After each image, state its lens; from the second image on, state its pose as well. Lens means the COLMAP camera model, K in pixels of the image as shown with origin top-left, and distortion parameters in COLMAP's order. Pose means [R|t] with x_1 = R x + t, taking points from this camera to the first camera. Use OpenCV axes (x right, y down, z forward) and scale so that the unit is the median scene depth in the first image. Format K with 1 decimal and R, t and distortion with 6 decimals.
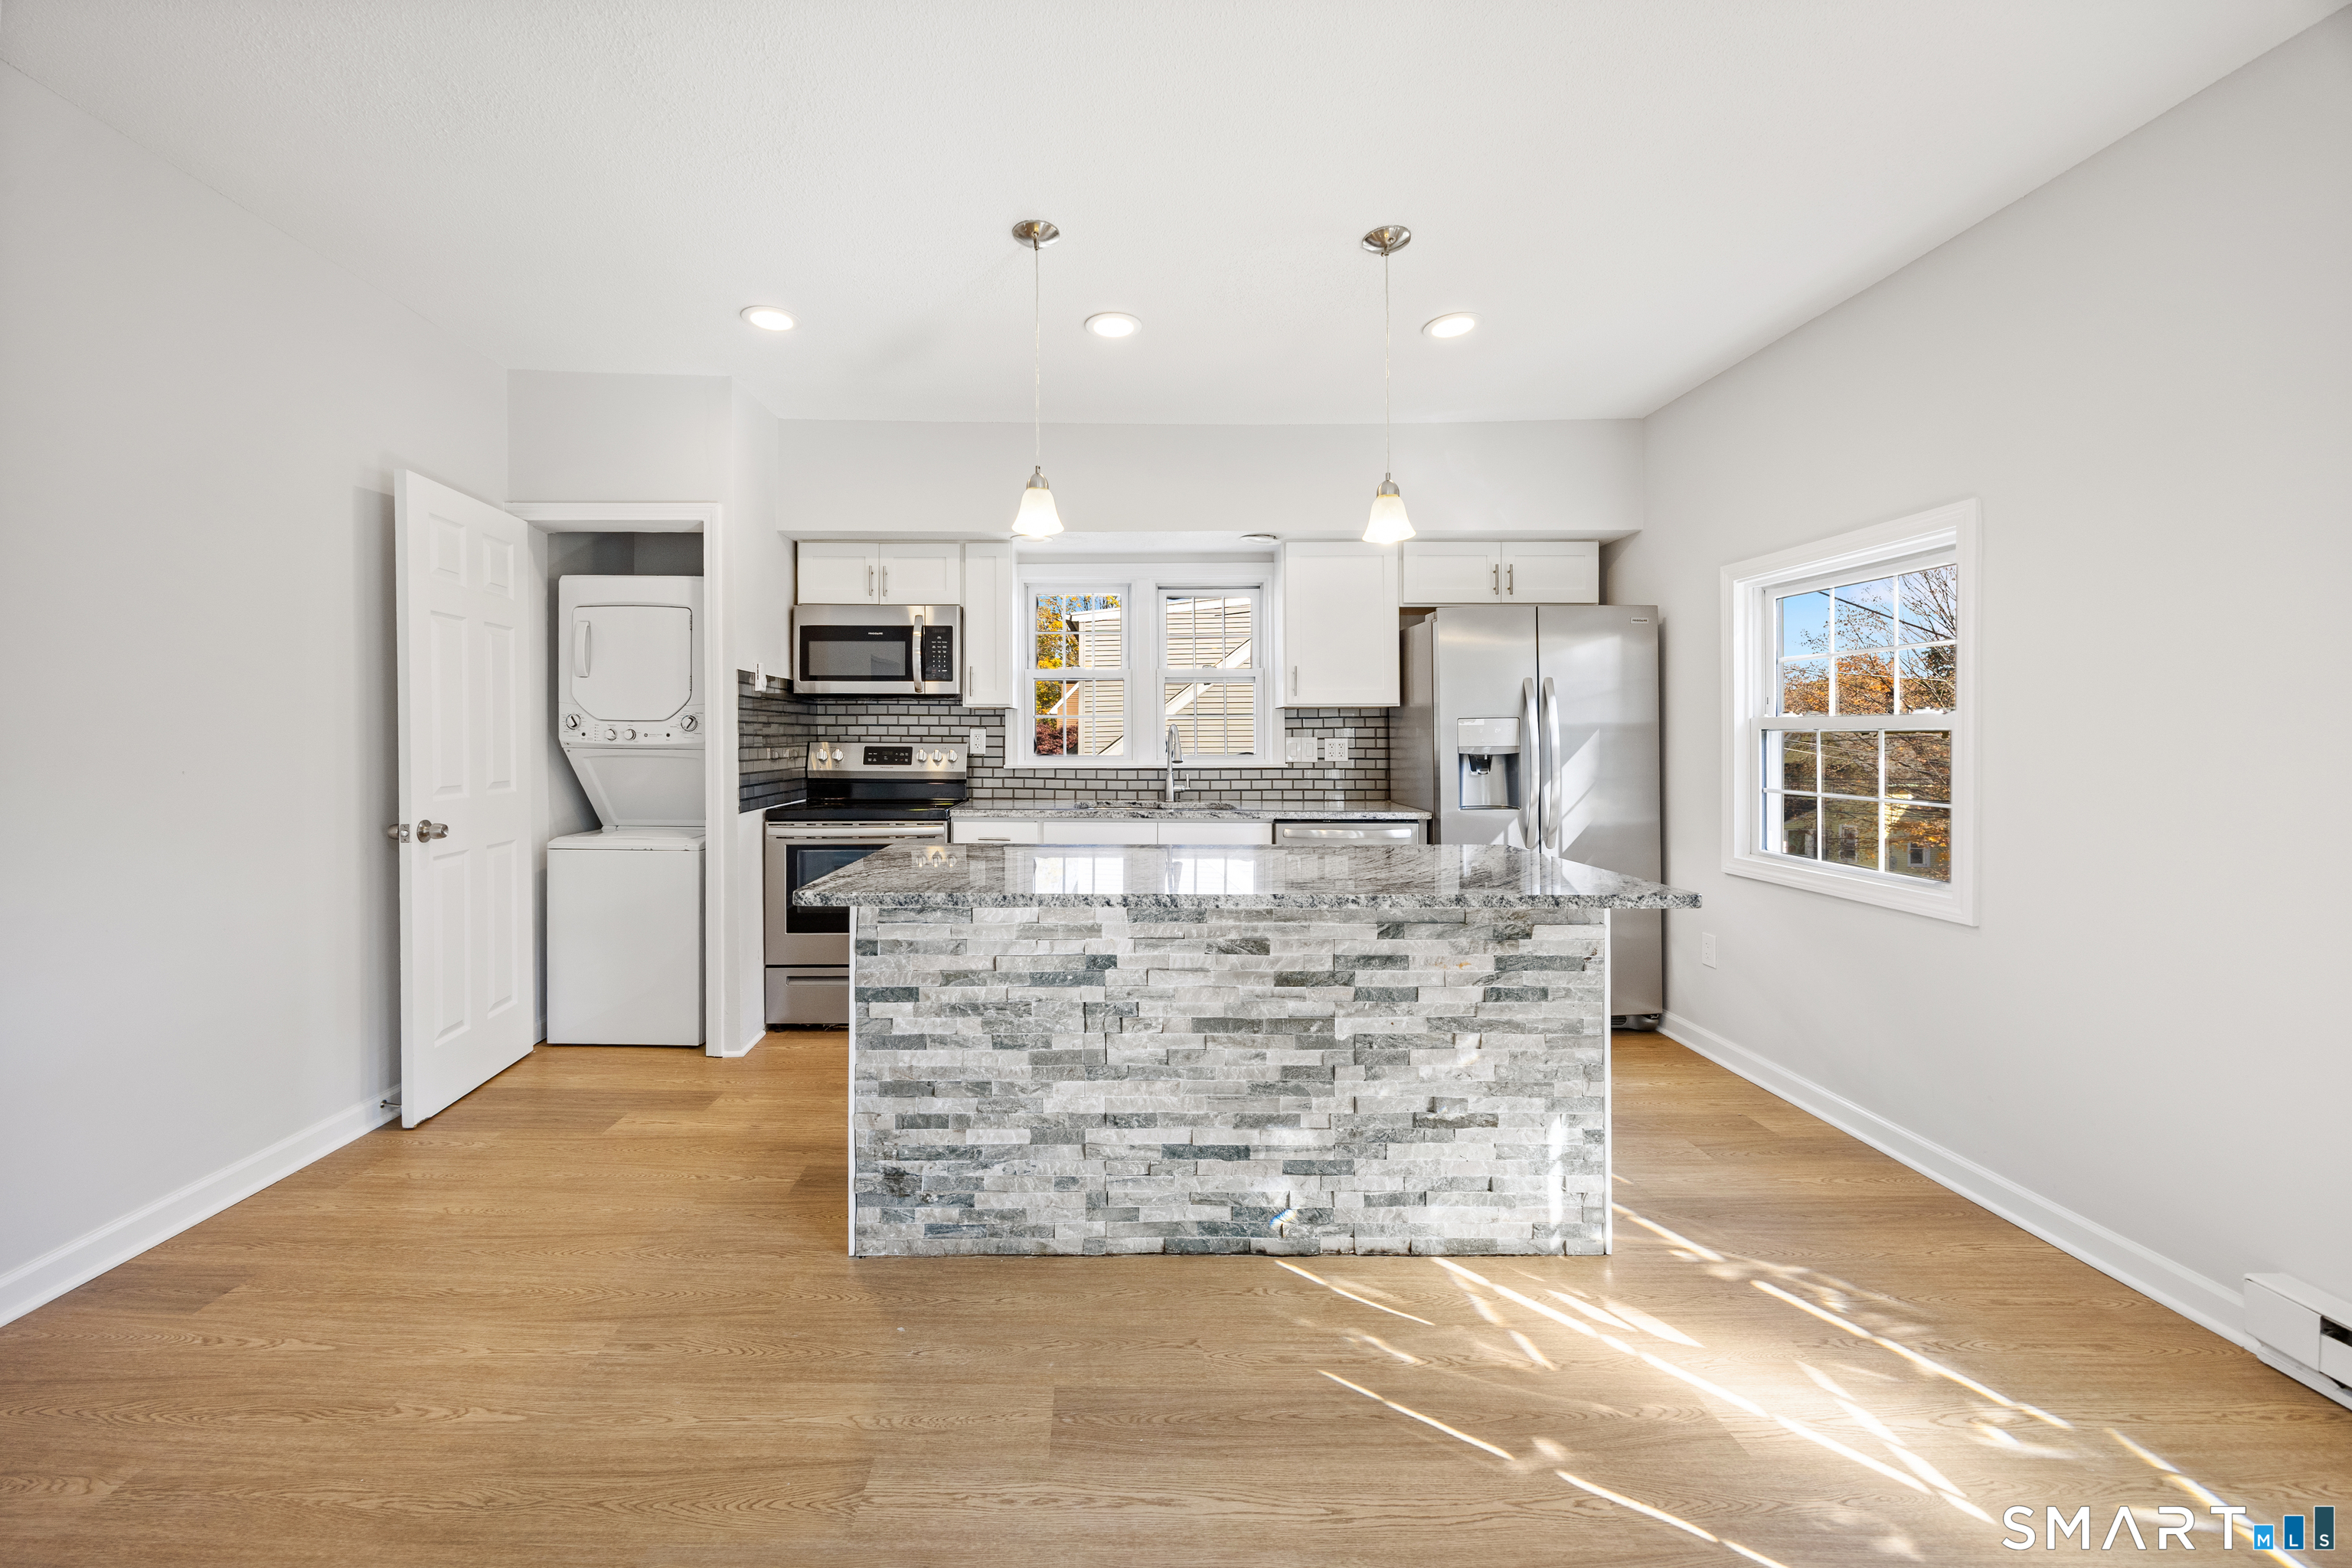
lens RADIAL K [[920.8, 0, 1101.8], [0, 920.8, 701.9], [0, 0, 1]] dist [0.001679, 0.000165]
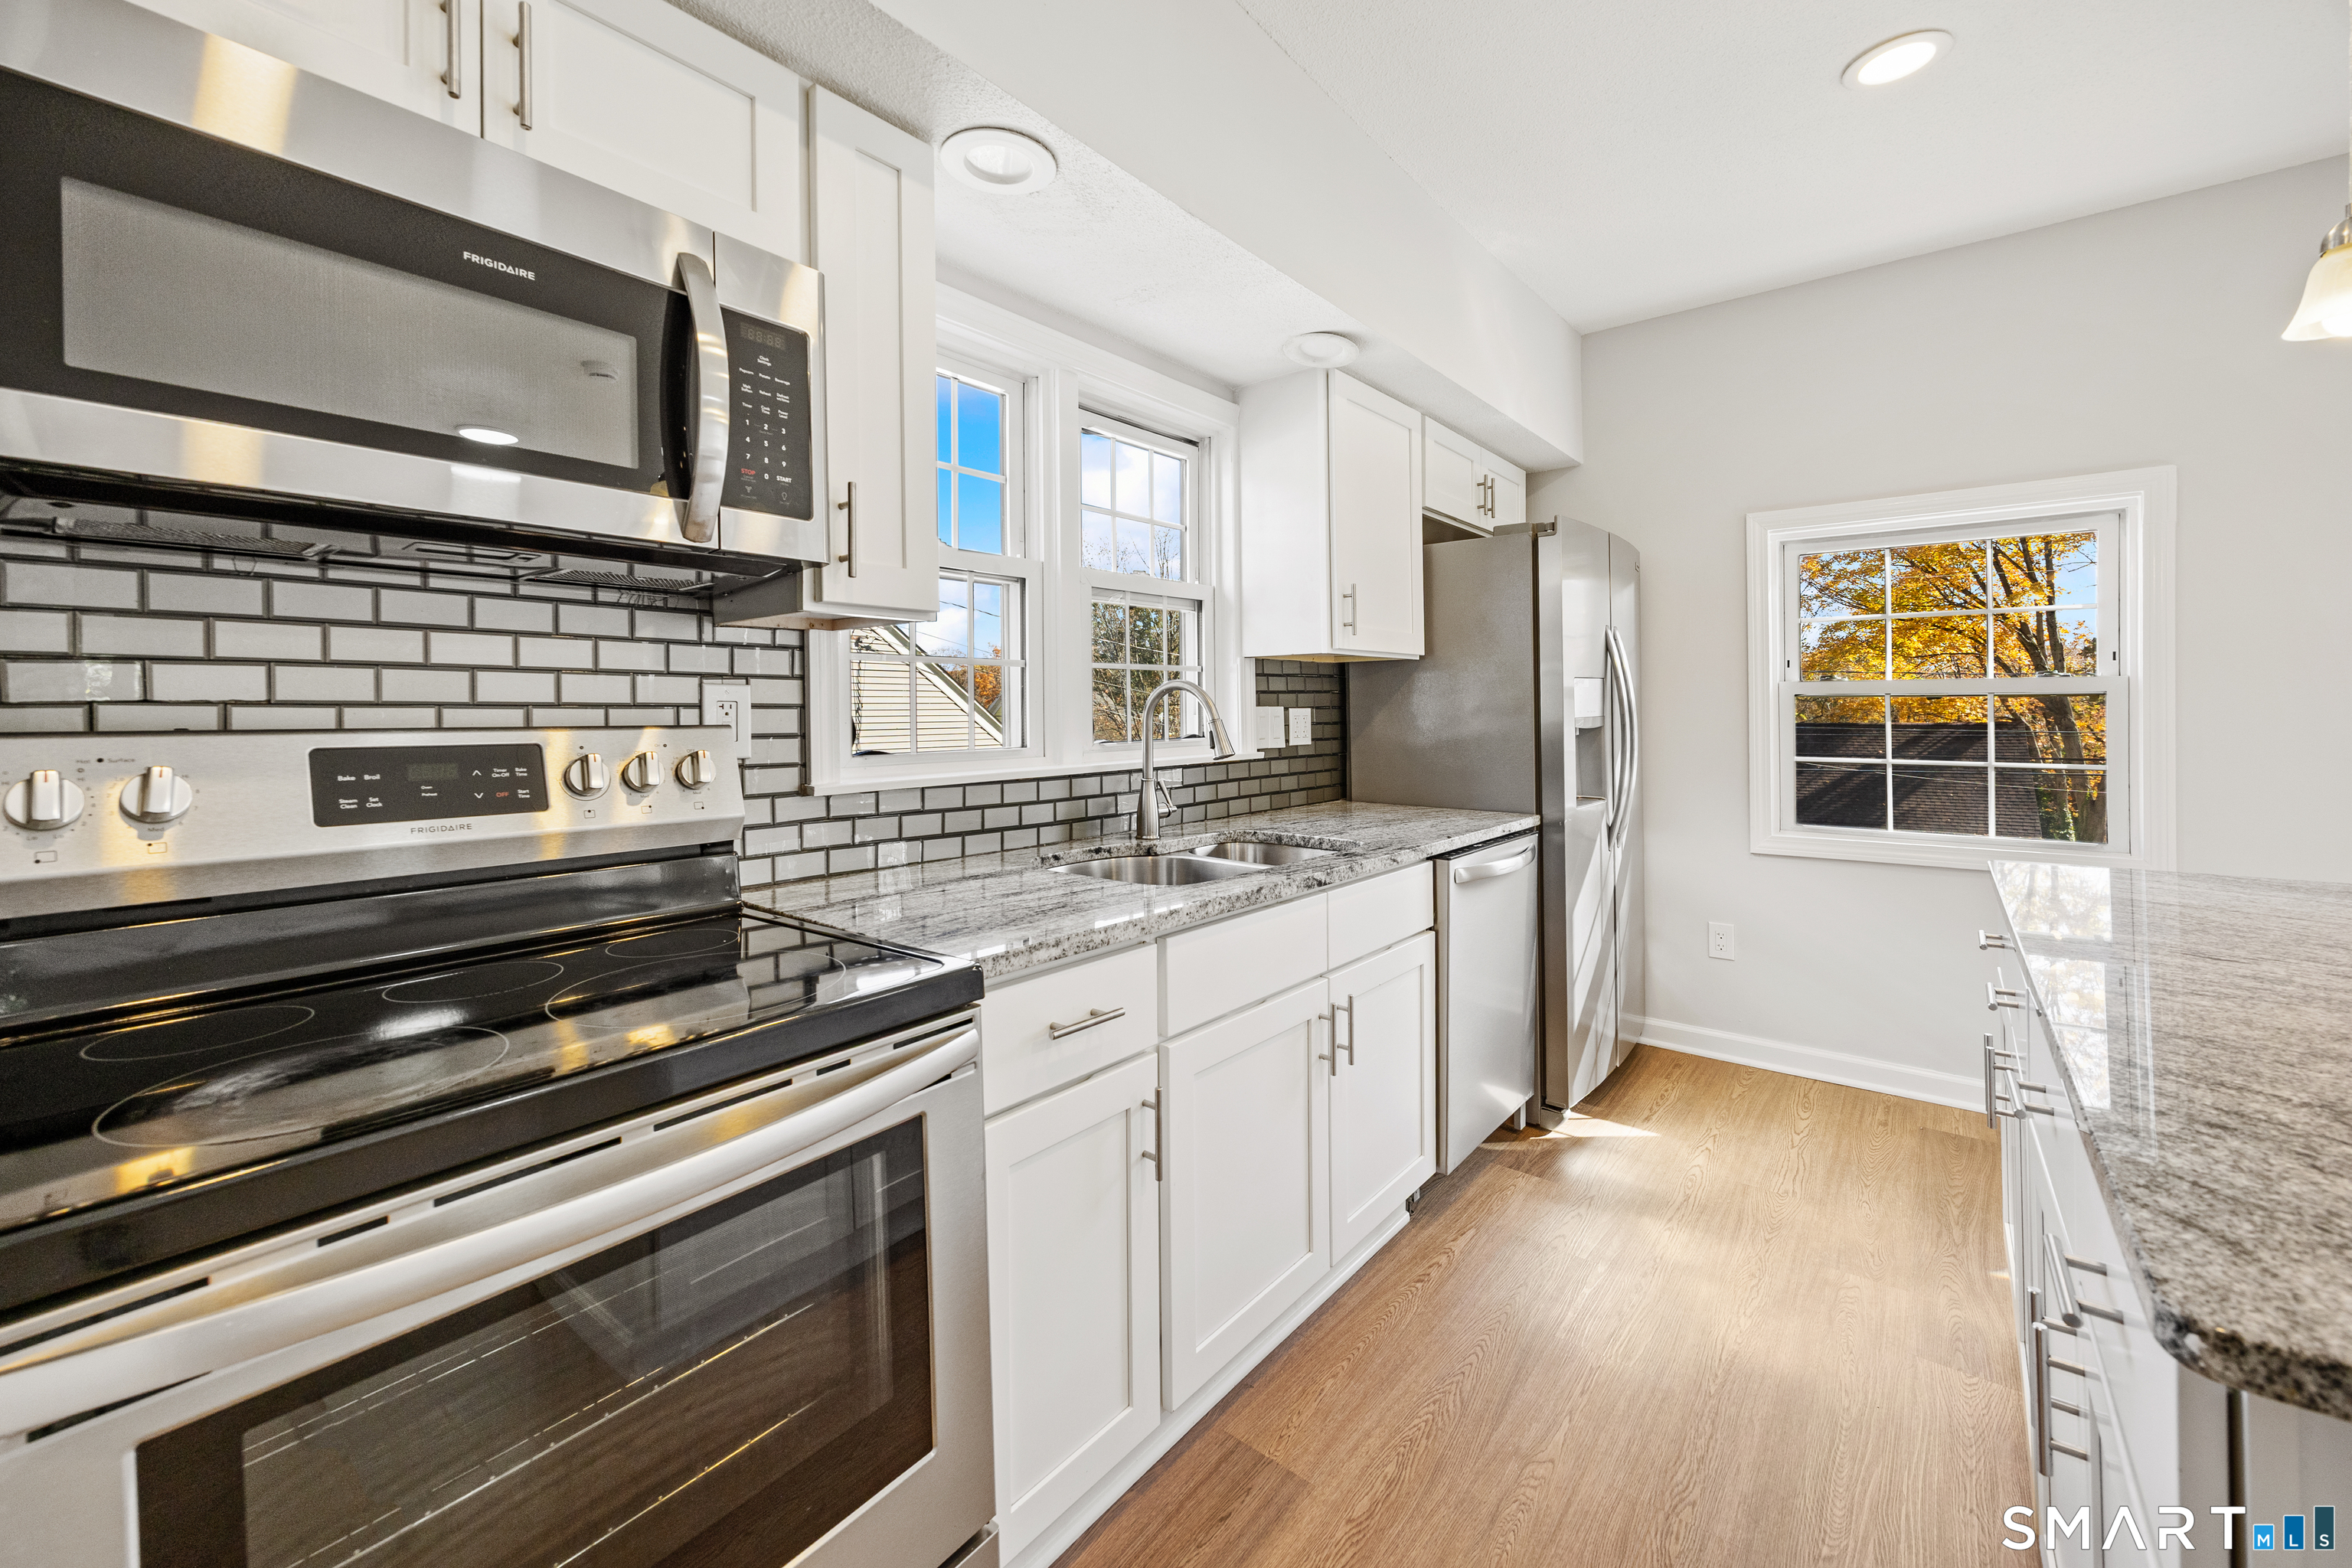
lens RADIAL K [[949.7, 0, 1180.1], [0, 949.7, 706.1], [0, 0, 1]] dist [0.000785, 0.000086]
pose [[0.624531, -0.001450, 0.780999, -0.627055], [-0.023366, 0.999516, 0.020540, 0.054900], [-0.780650, -0.031077, 0.624195, 1.362329]]
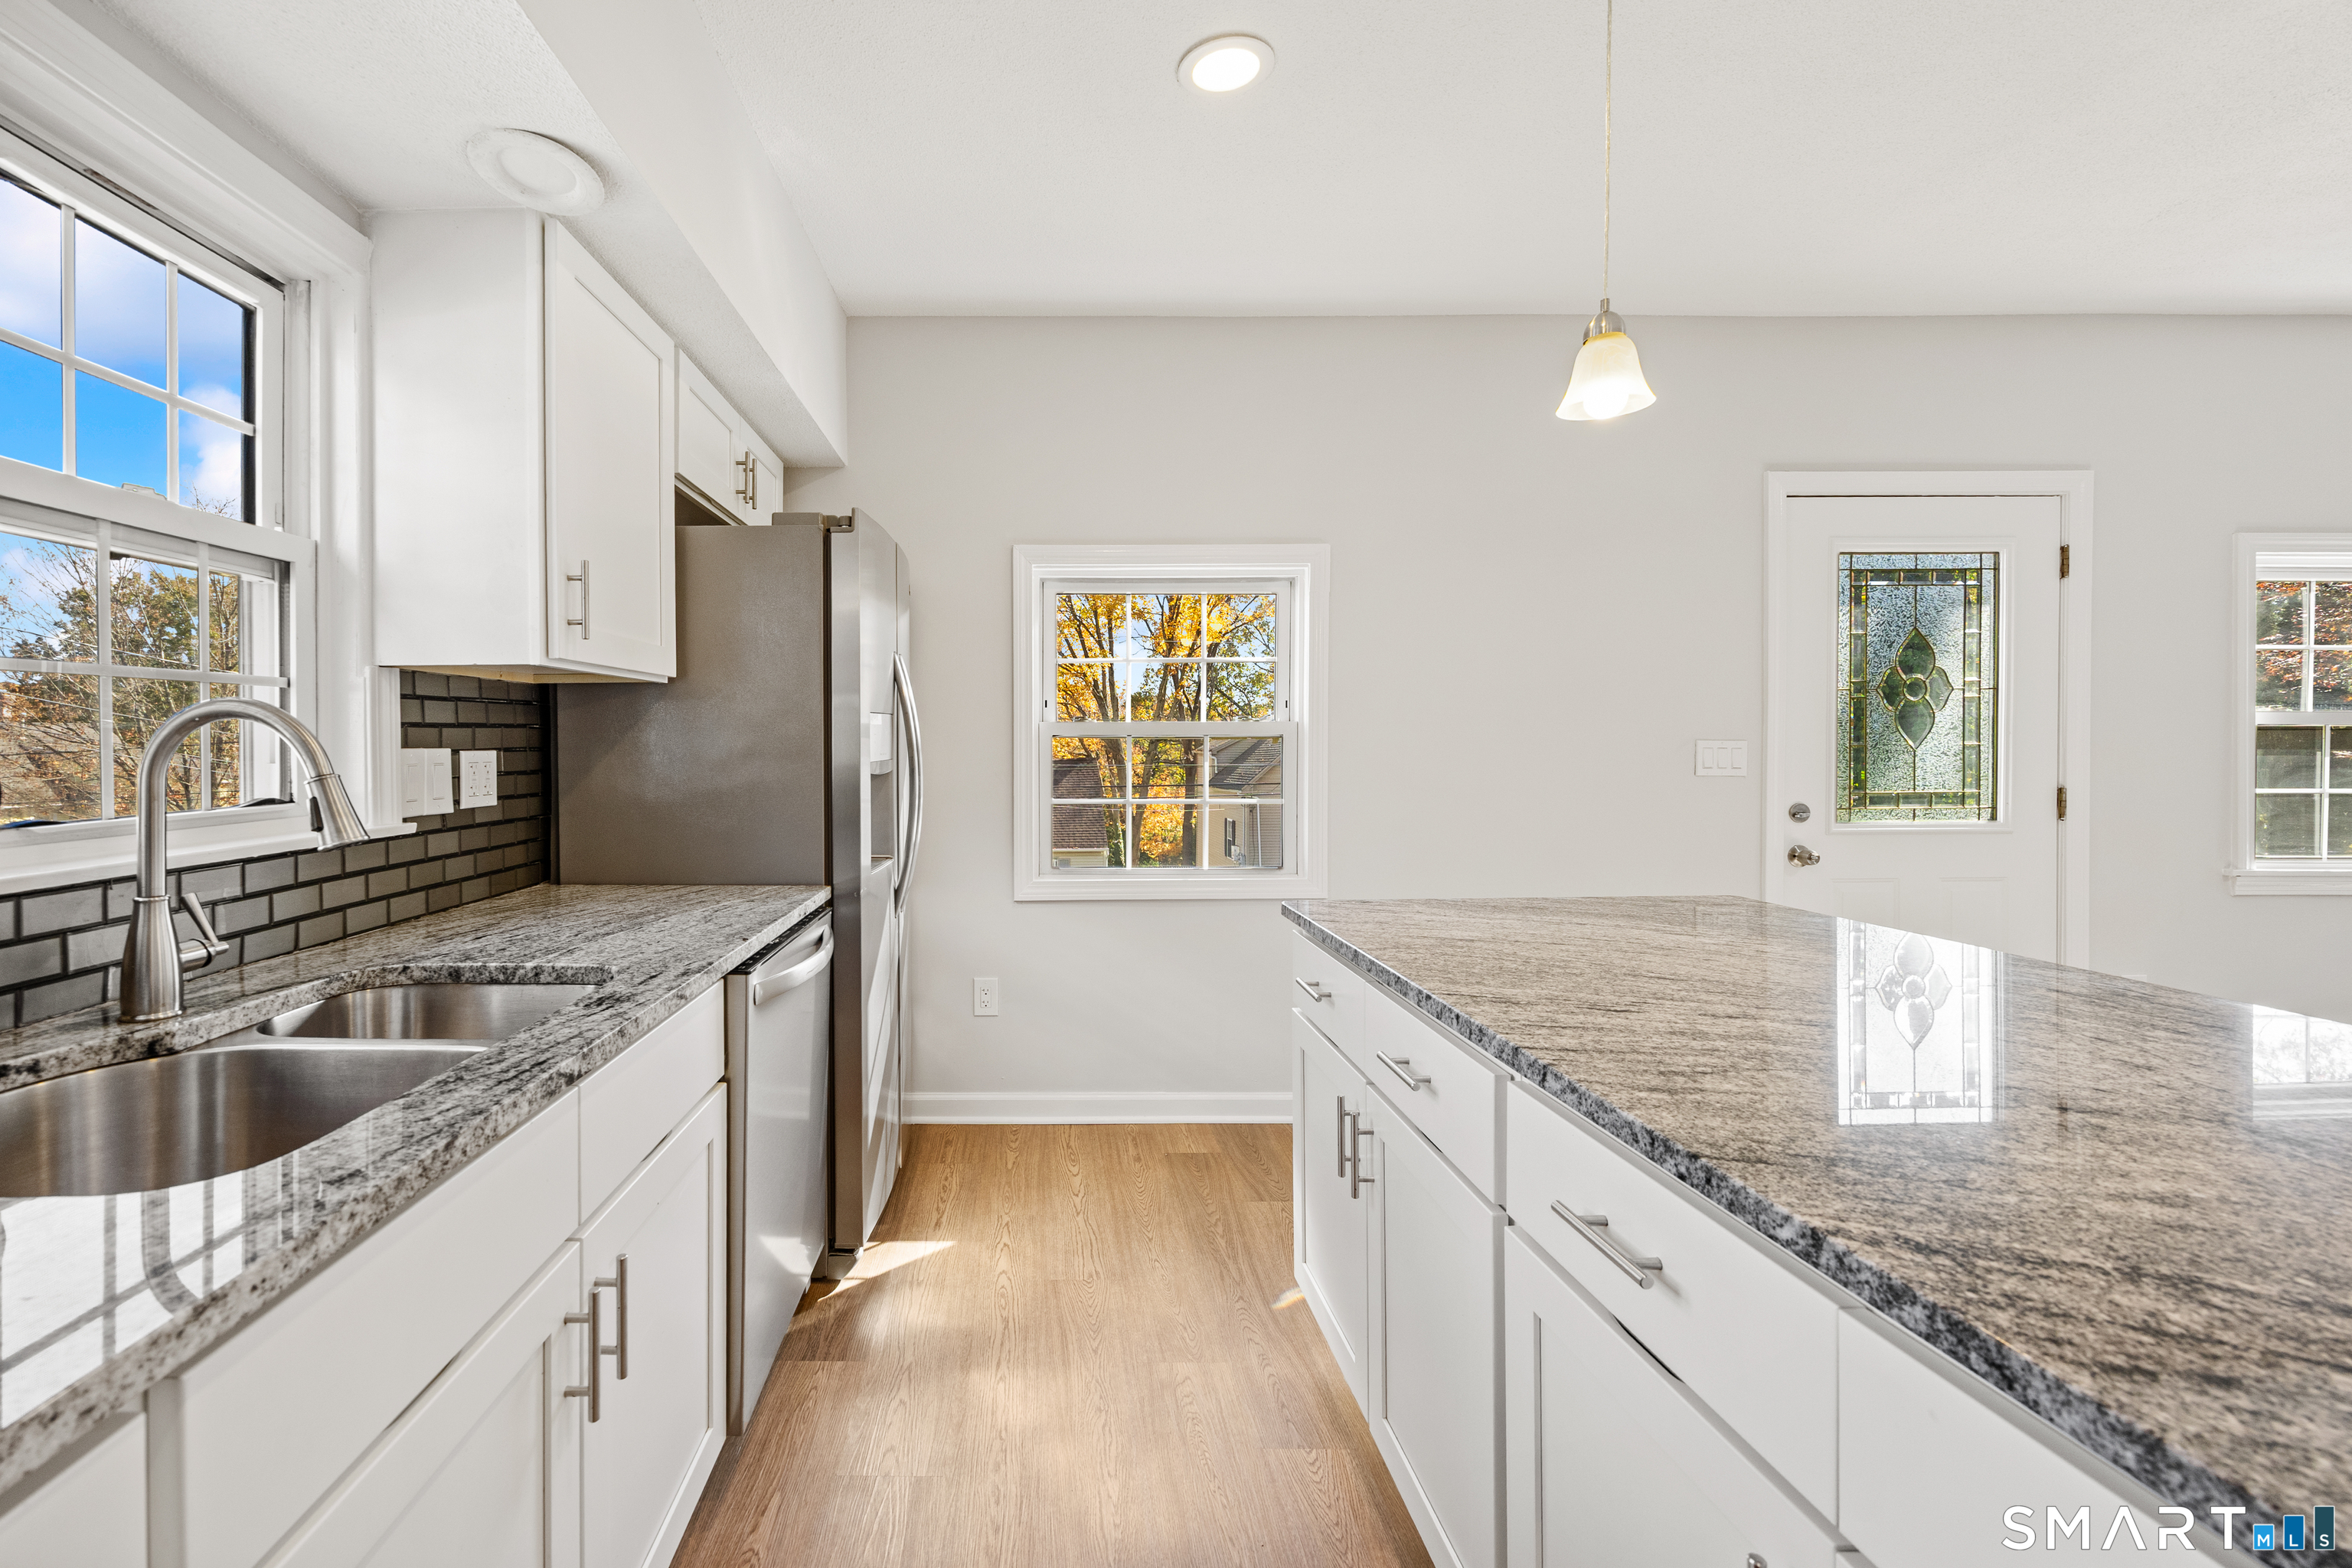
lens RADIAL K [[979.6, 0, 1053.9], [0, 979.6, 738.5], [0, 0, 1]] dist [-0.000060, 0.000101]
pose [[-0.018866, 0.004730, 0.999811, -0.382744], [-0.032468, 0.999459, -0.005341, 0.058136], [-0.999295, -0.032562, -0.018702, 1.556497]]
